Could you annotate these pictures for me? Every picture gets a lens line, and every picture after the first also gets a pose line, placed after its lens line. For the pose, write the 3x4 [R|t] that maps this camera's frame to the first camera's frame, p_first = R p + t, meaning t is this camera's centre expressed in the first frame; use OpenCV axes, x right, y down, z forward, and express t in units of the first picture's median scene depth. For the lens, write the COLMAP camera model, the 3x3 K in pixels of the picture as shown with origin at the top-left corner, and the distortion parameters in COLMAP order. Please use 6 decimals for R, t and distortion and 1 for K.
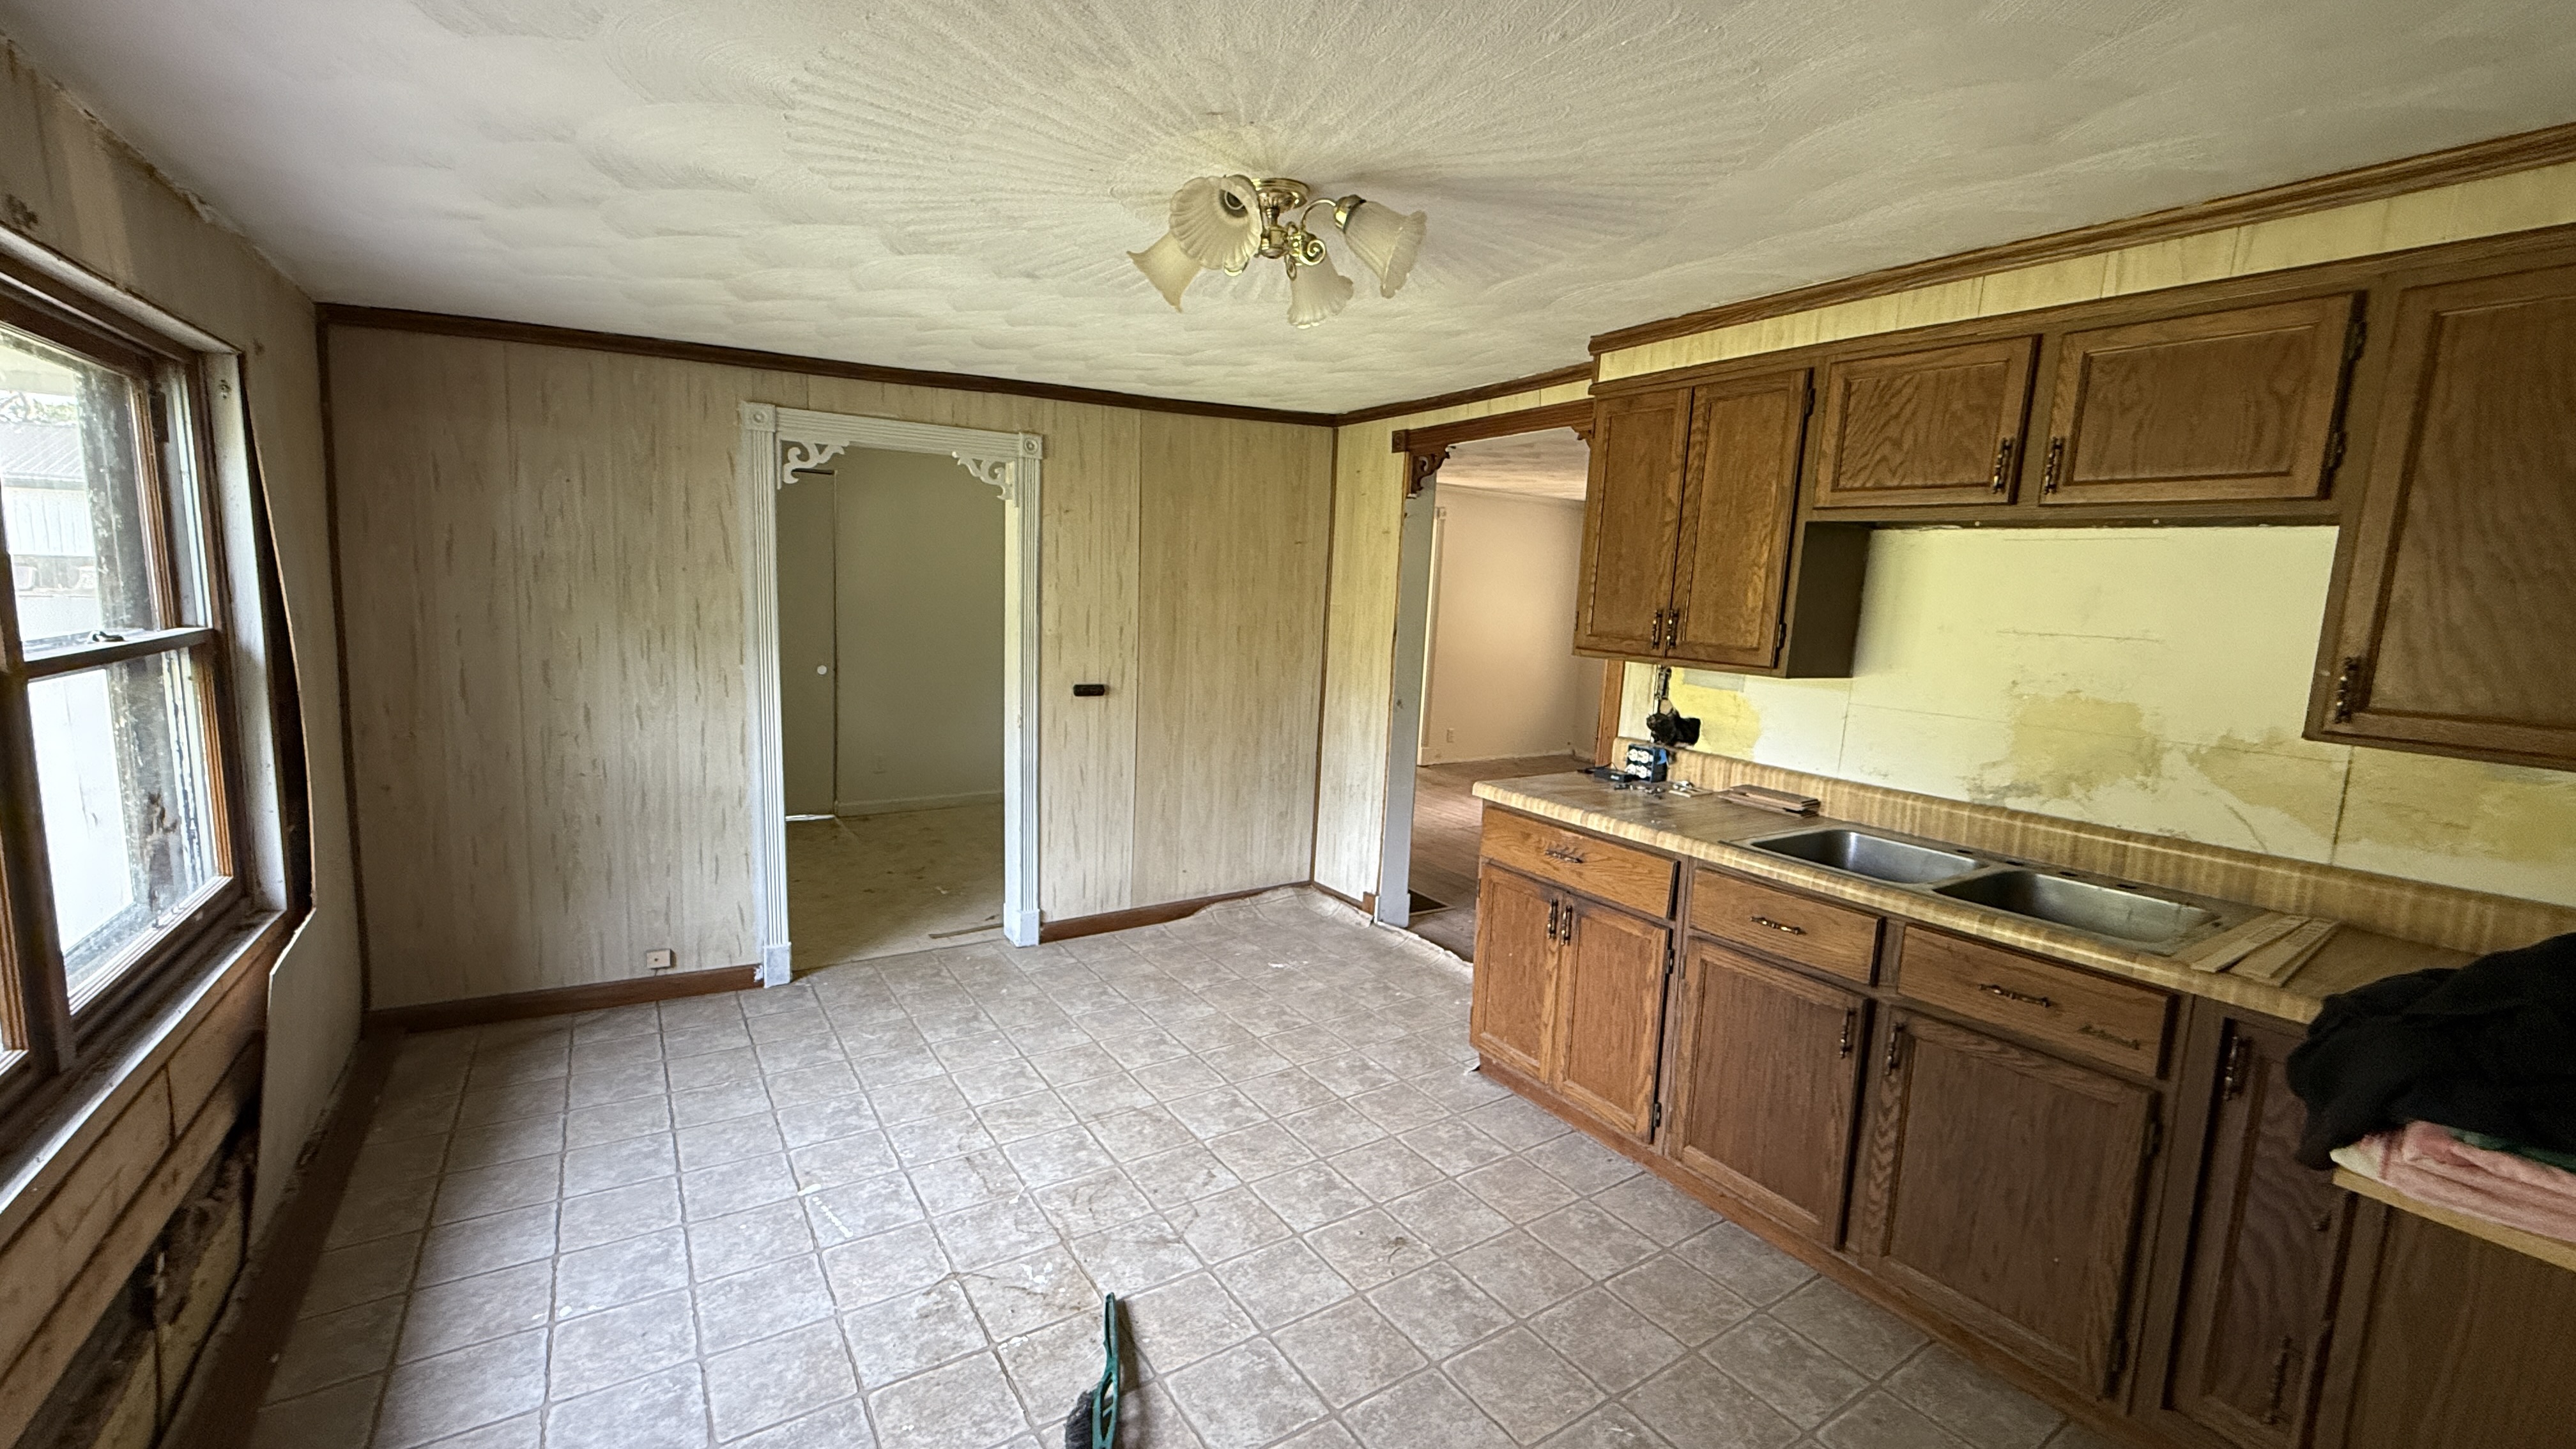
lens RADIAL K [[1026.5, 0, 1290.9], [0, 1026.5, 730.1], [0, 0, 1]] dist [0.000119, 0.000157]
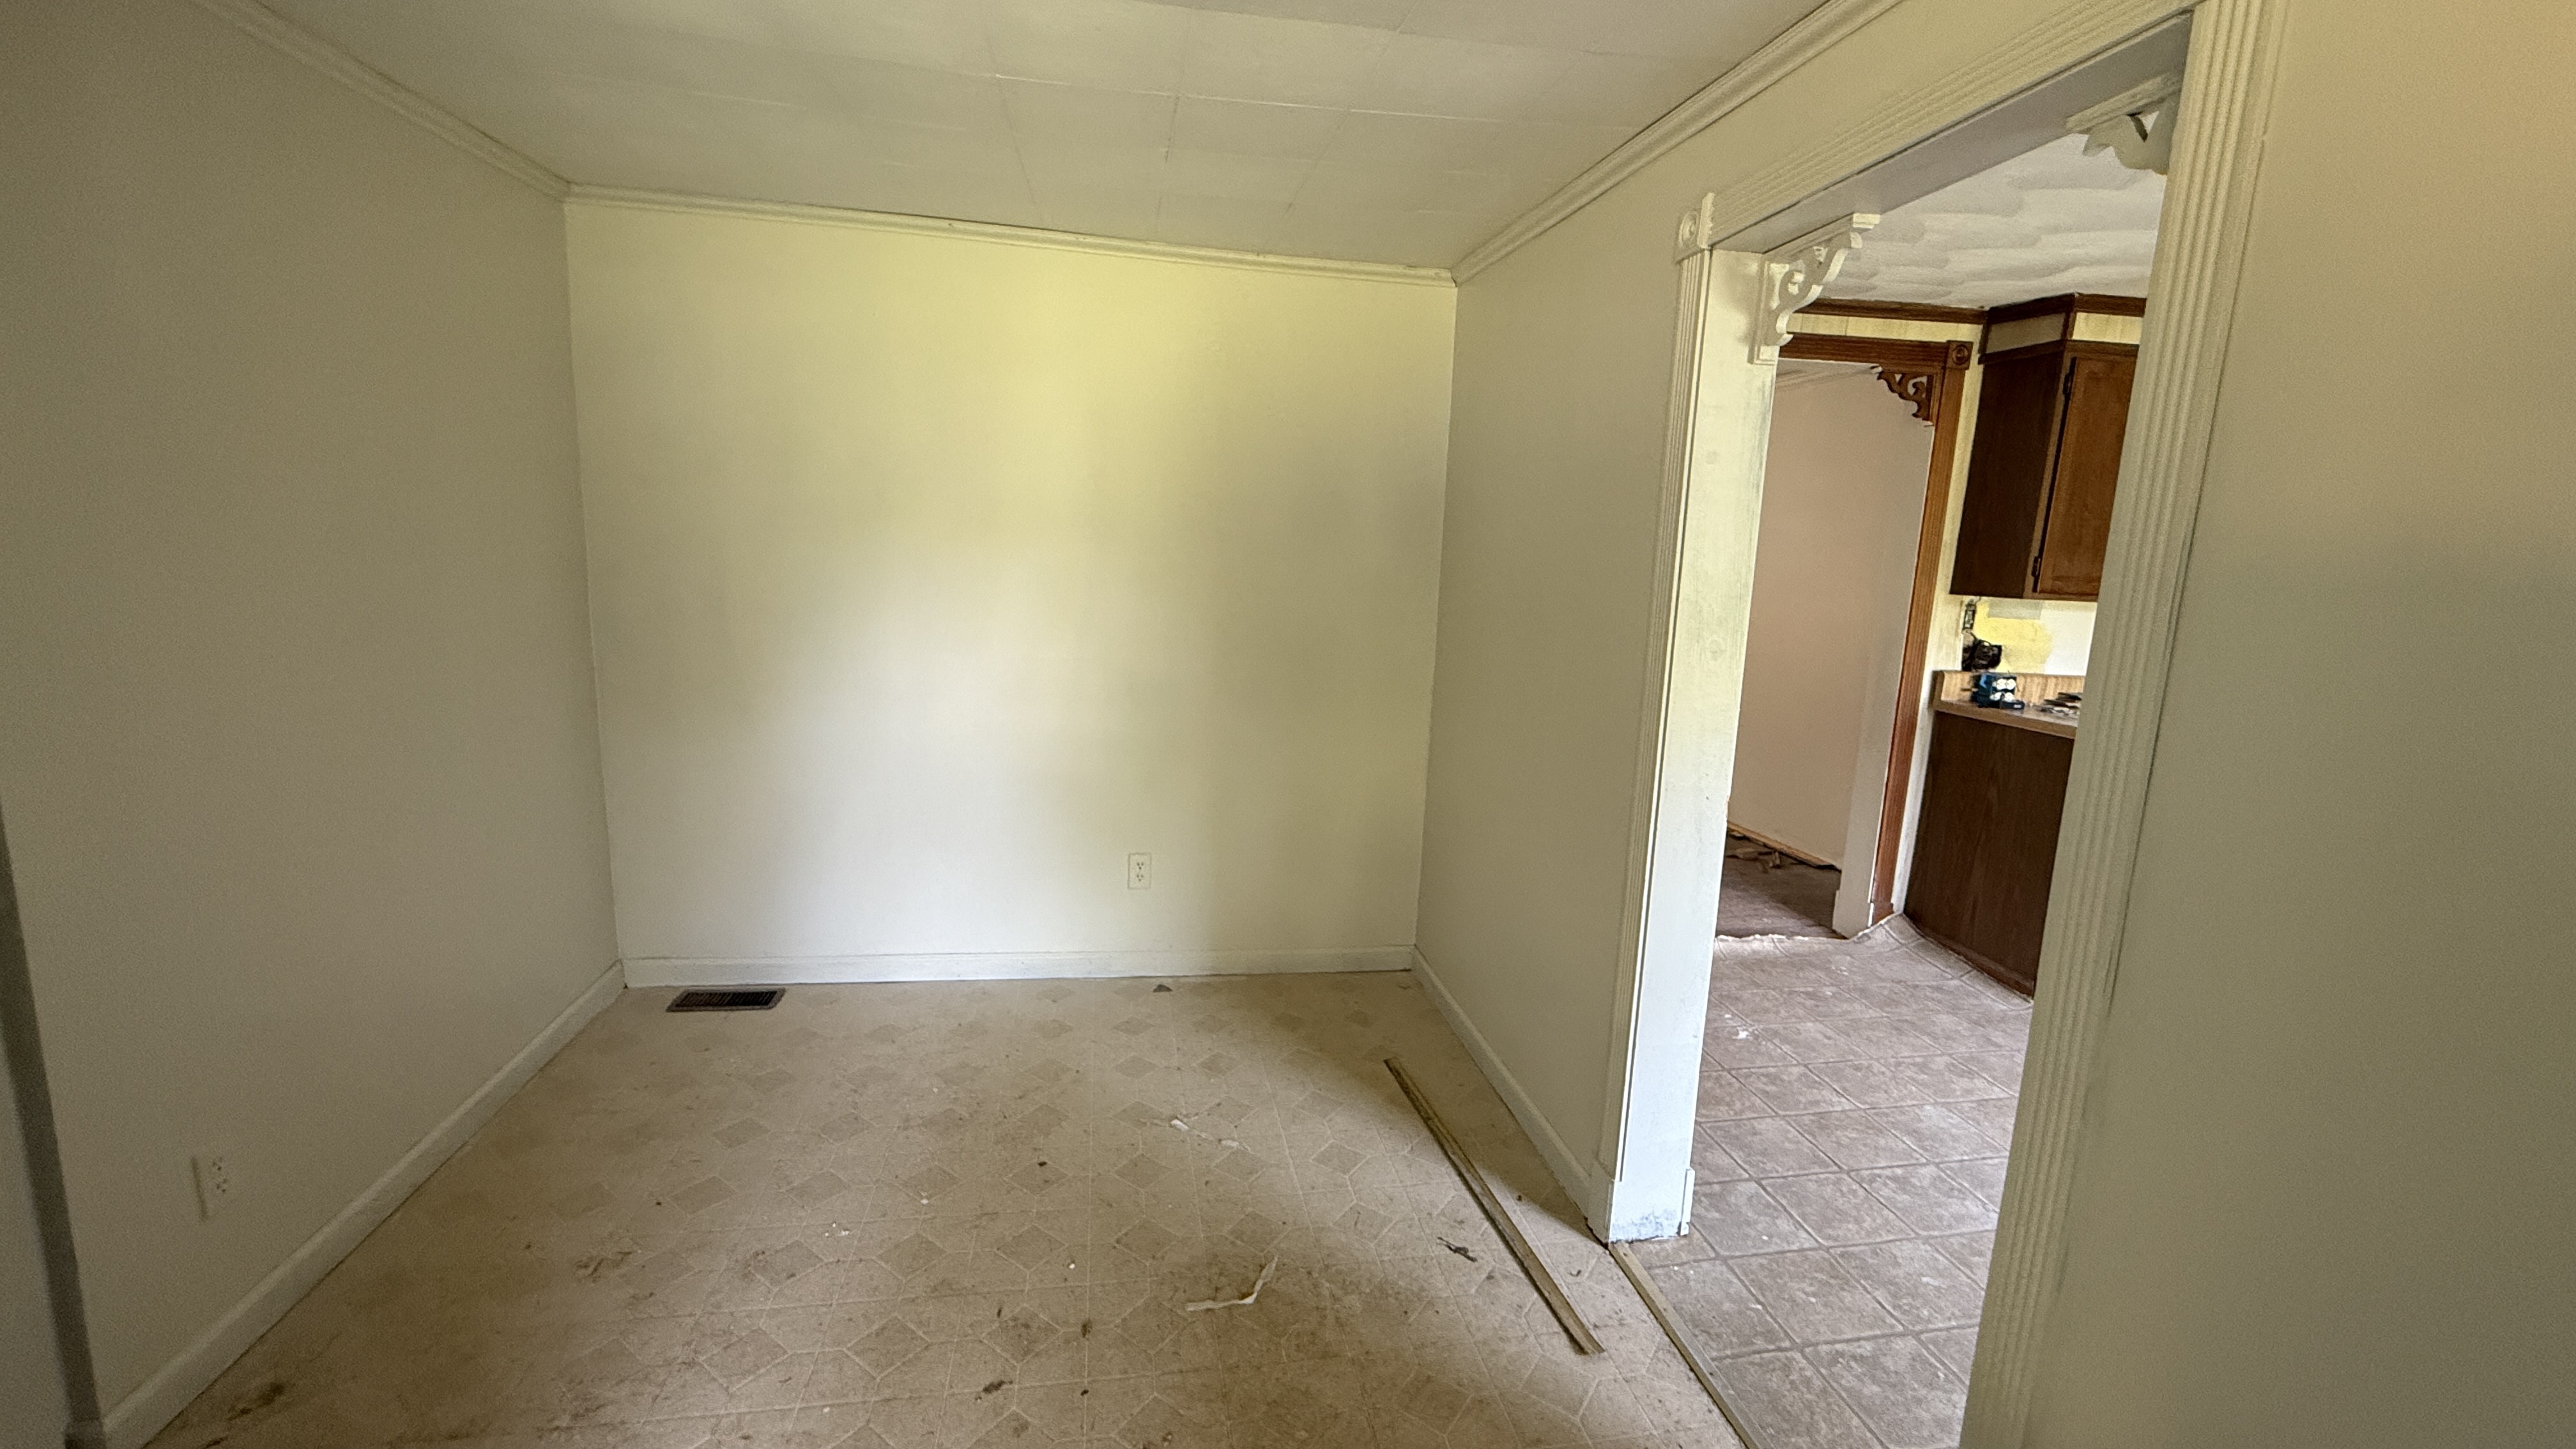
lens RADIAL K [[1026.5, 0, 1288.3], [0, 1026.5, 720.6], [0, 0, 1]] dist [0.000119, 0.000157]
pose [[0.396441, -0.173564, 0.901504, -0.969487], [0.092249, 0.984528, 0.148981, -0.170900], [-0.913414, 0.024101, 0.406318, 1.234037]]
